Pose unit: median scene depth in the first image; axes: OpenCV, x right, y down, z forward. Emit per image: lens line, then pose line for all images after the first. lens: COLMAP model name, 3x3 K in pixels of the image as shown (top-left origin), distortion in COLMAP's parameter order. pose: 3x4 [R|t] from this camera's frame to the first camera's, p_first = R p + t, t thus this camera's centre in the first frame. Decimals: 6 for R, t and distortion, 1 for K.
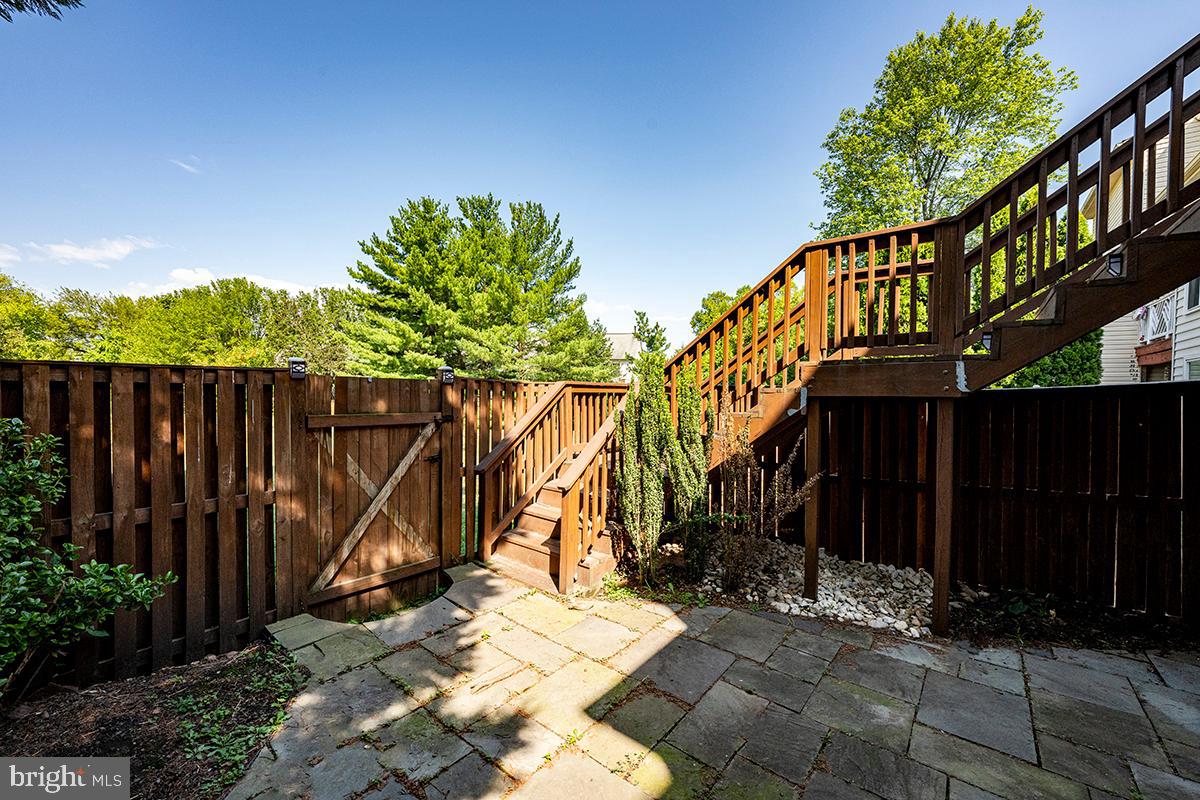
lens RADIAL K [[474.5, 0, 593.7], [0, 474.5, 400.8], [0, 0, 1]] dist [-0.019411, 0.014750]
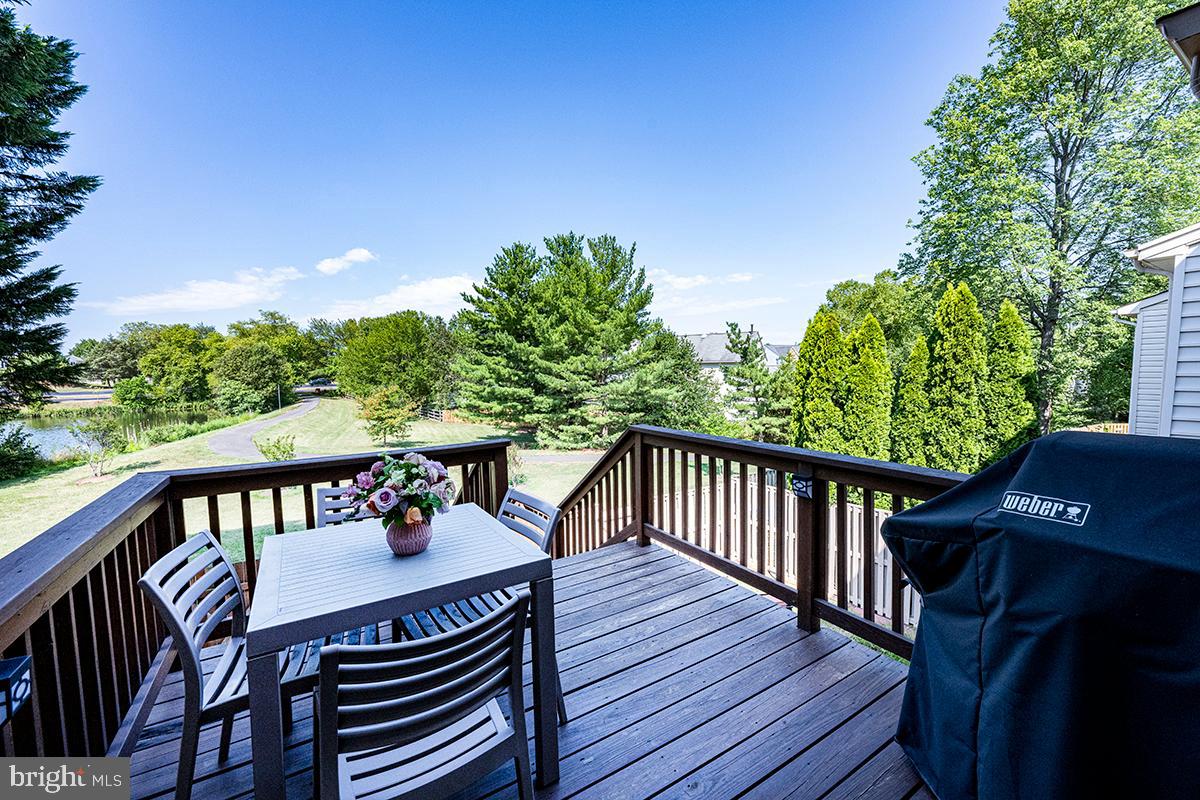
lens RADIAL K [[474.5, 0, 593.7], [0, 474.5, 400.8], [0, 0, 1]] dist [-0.019411, 0.014750]
pose [[0.945000, -0.013724, -0.326783, 0.187275], [0.026893, 0.998997, 0.035814, -0.090408], [0.325964, -0.042633, 0.944420, -0.028819]]
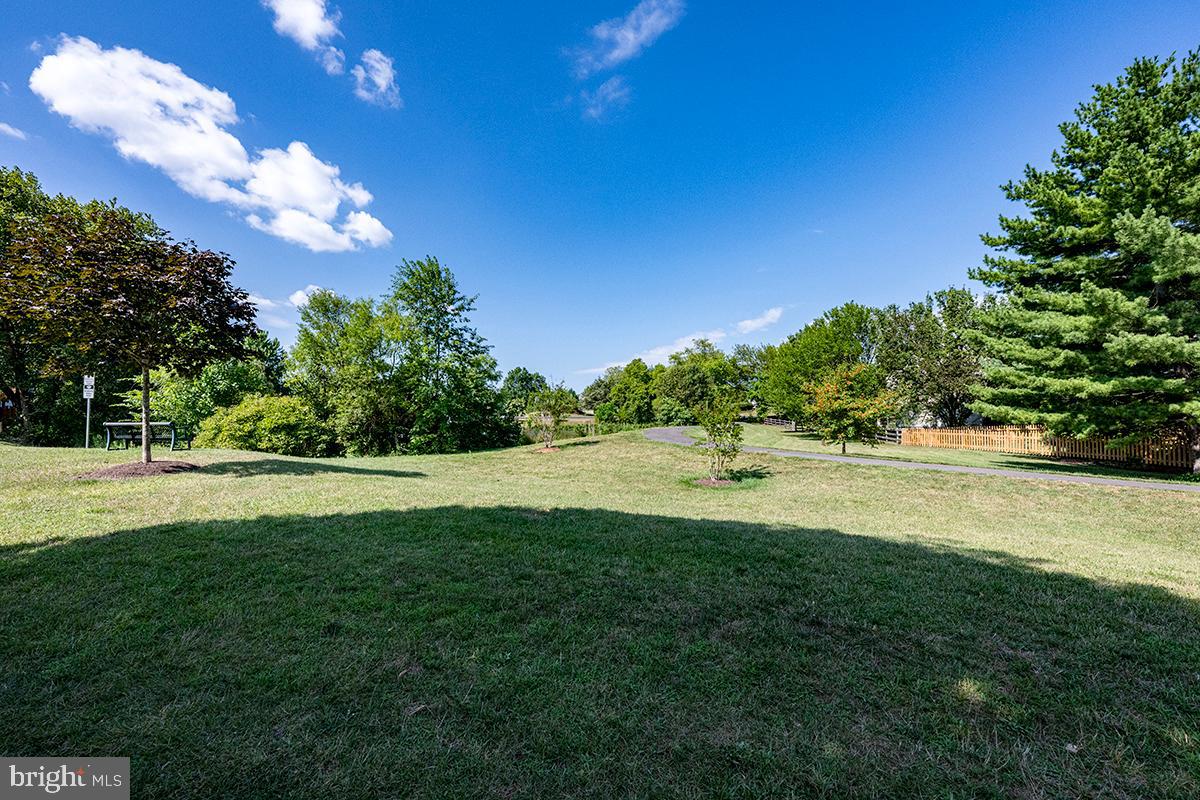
lens RADIAL K [[482.5, 0, 605.5], [0, 482.5, 403.7], [0, 0, 1]] dist [0.000069, 0.000076]
pose [[0.435424, -0.041089, -0.899287, -0.130139], [-0.010264, 0.998666, -0.050600, 0.009654], [0.900167, 0.031263, 0.434422, 0.194315]]
